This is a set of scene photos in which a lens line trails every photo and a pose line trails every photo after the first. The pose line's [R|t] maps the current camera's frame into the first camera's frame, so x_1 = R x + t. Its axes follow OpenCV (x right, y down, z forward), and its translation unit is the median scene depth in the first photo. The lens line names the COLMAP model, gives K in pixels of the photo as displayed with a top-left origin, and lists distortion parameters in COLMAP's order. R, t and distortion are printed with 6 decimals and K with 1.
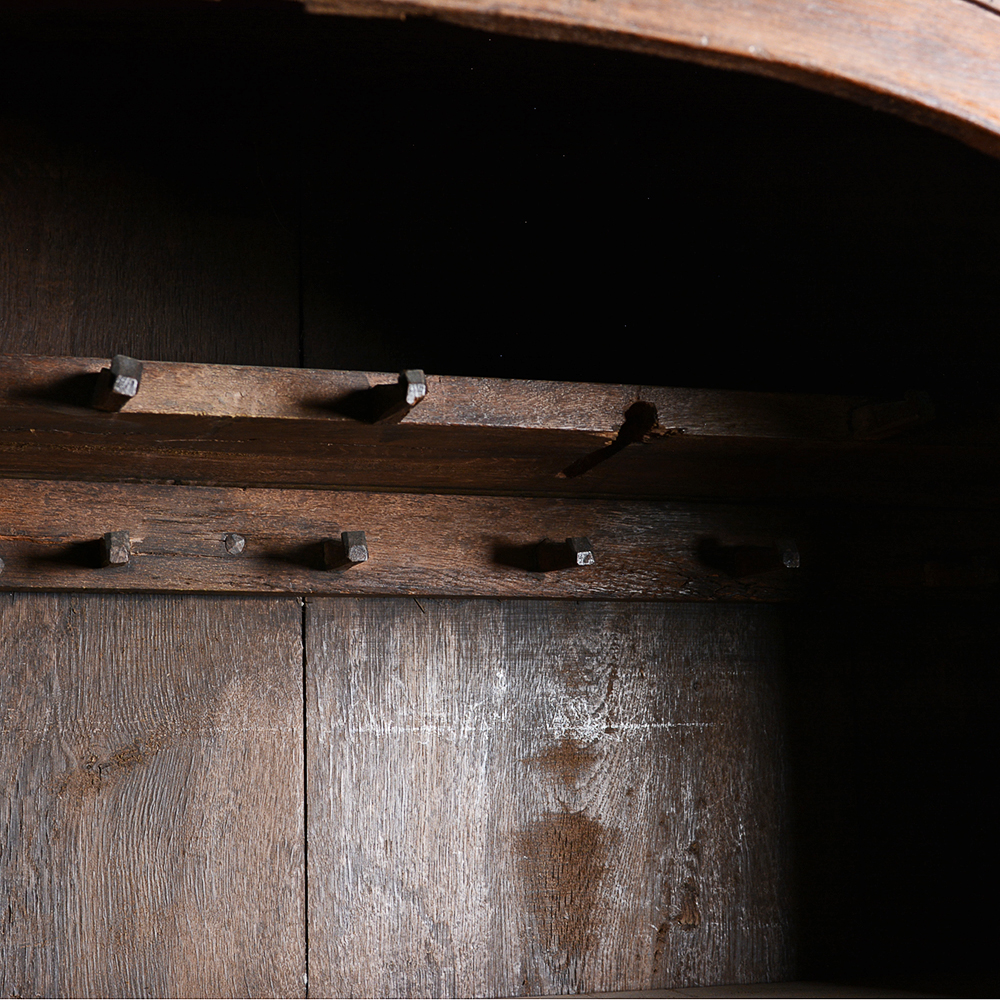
lens RADIAL K [[1714.2, 0, 504.2], [0, 1714.2, 495.6], [0, 0, 1]] dist [-0.048756, 0.000000]
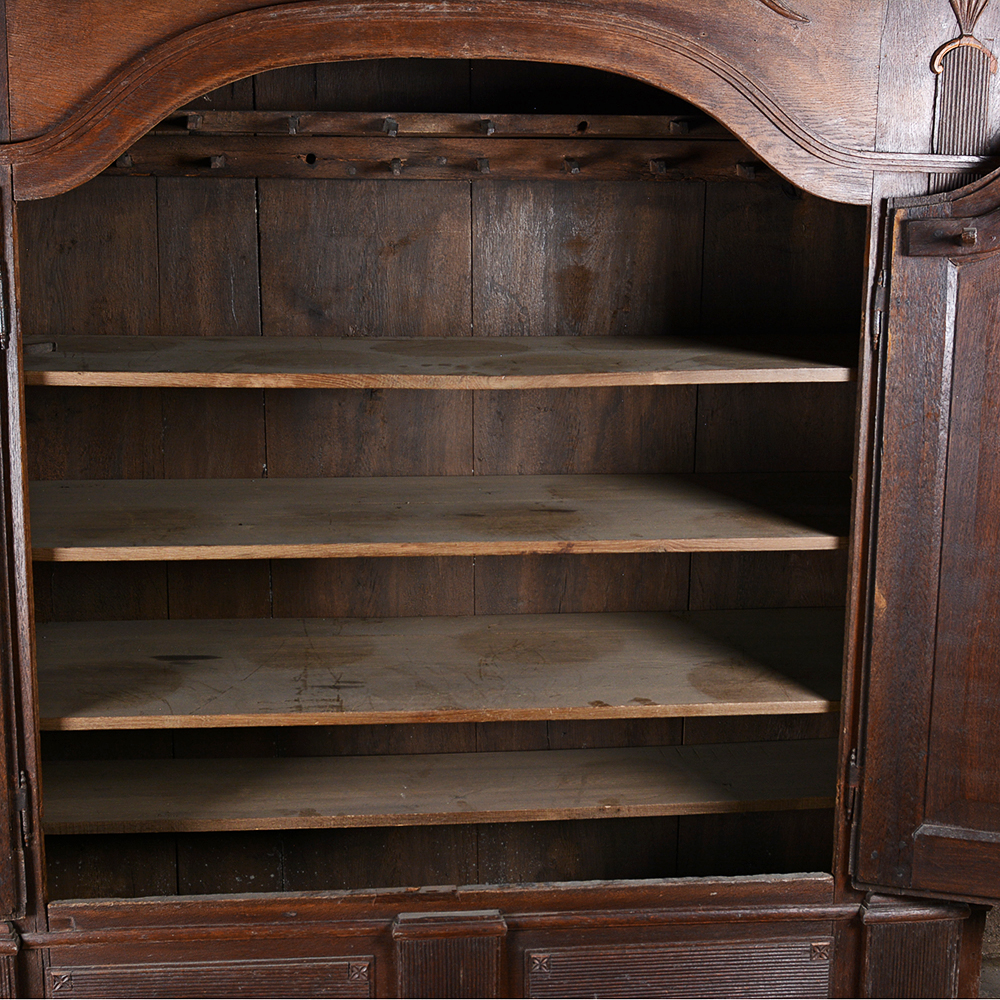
lens RADIAL K [[1554.2, 0, 508.3], [0, 1554.2, 490.9], [0, 0, 1]] dist [-0.046199, 0.000000]
pose [[0.981842, 0.061126, -0.179583, 0.386805], [0.009874, 0.928914, 0.370163, -0.371034], [0.189444, -0.365215, 0.911443, -1.281299]]
